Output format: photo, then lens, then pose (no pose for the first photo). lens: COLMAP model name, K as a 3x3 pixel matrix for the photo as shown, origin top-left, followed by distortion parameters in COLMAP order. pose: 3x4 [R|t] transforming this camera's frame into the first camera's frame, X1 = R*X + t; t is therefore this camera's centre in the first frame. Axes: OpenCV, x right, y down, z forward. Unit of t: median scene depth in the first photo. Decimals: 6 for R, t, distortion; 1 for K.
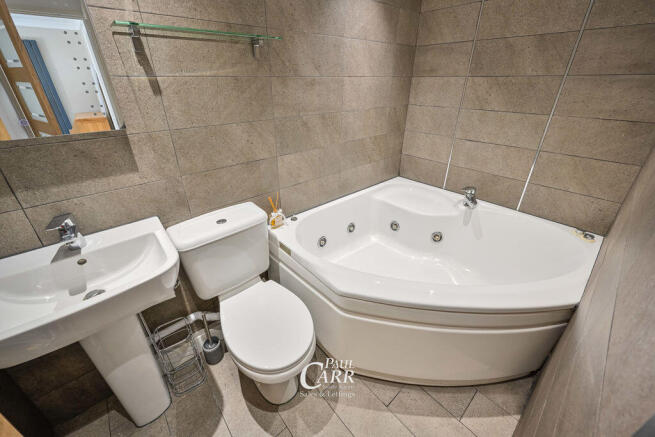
lens RADIAL K [[270.8, 0, 316.8], [0, 270.8, 216.8], [0, 0, 1]] dist [-0.001093, -0.000512]
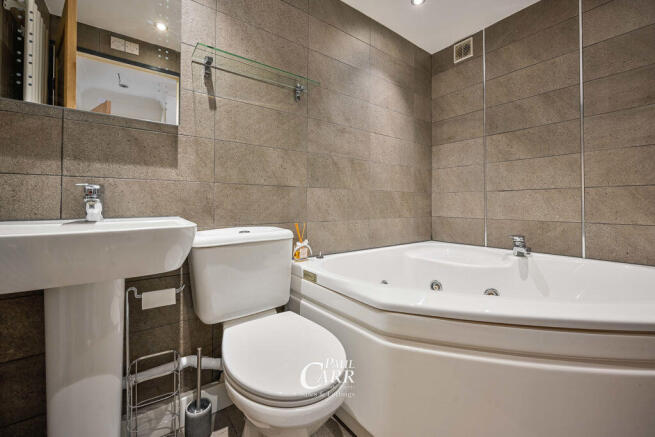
lens RADIAL K [[277.5, 0, 315.1], [0, 277.5, 207.5], [0, 0, 1]] dist [-0.000436, -0.000310]
pose [[0.996653, 0.015691, -0.080224, -0.032439], [-0.051582, 0.882063, -0.468300, 0.322045], [0.063414, 0.470871, 0.879920, 0.123787]]
